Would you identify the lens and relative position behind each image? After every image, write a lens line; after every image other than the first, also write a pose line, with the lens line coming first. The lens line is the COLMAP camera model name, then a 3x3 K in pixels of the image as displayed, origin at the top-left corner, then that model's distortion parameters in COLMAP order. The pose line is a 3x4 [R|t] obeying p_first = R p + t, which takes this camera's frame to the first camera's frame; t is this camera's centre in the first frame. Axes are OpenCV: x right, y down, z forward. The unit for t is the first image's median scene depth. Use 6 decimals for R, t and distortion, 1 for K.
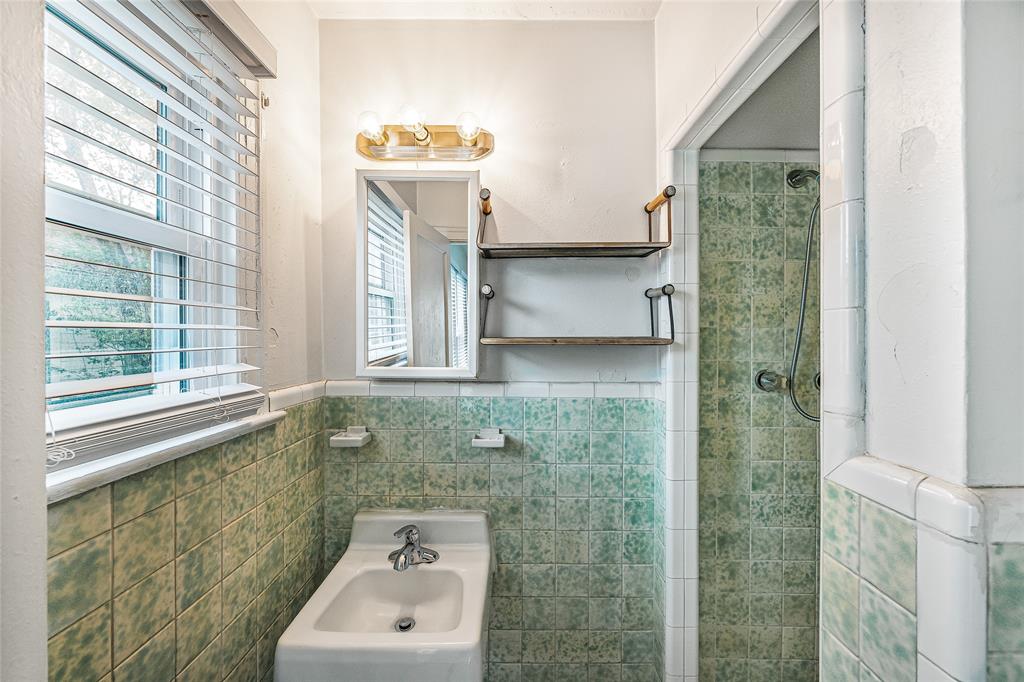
lens RADIAL K [[377.0, 0, 515.6], [0, 377.0, 342.1], [0, 0, 1]] dist [-0.001059, -0.000012]
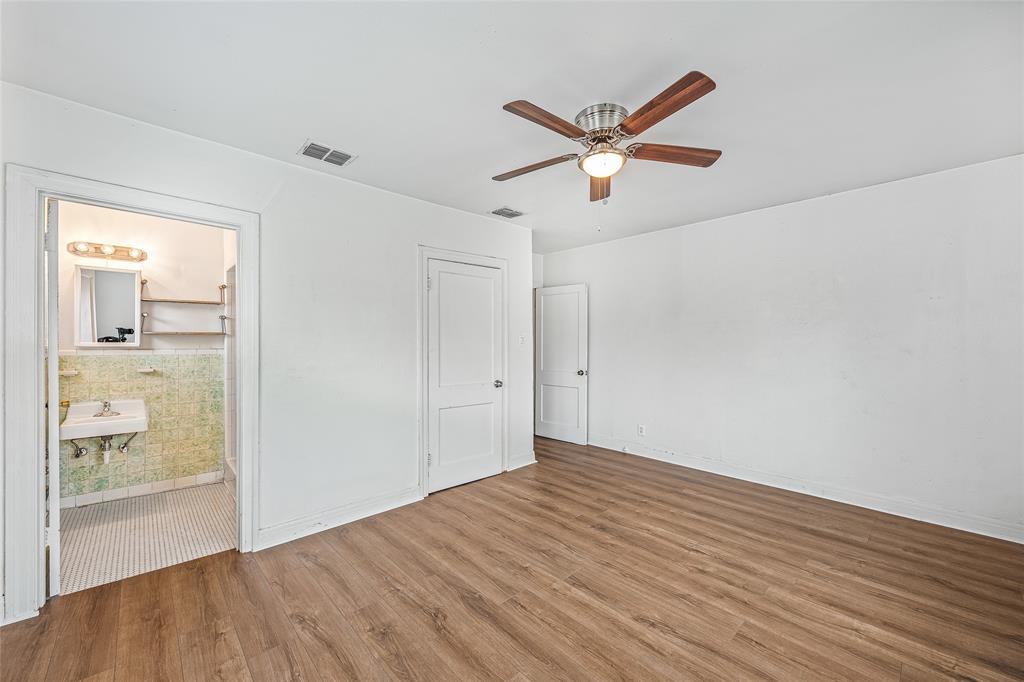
lens RADIAL K [[401.0, 0, 511.1], [0, 401.0, 343.8], [0, 0, 1]] dist [-0.001262, -0.000088]
pose [[0.720736, -0.002412, 0.693206, -0.164204], [0.000776, 0.999996, 0.002672, 0.065206], [-0.693209, -0.001388, 0.720735, -2.708096]]
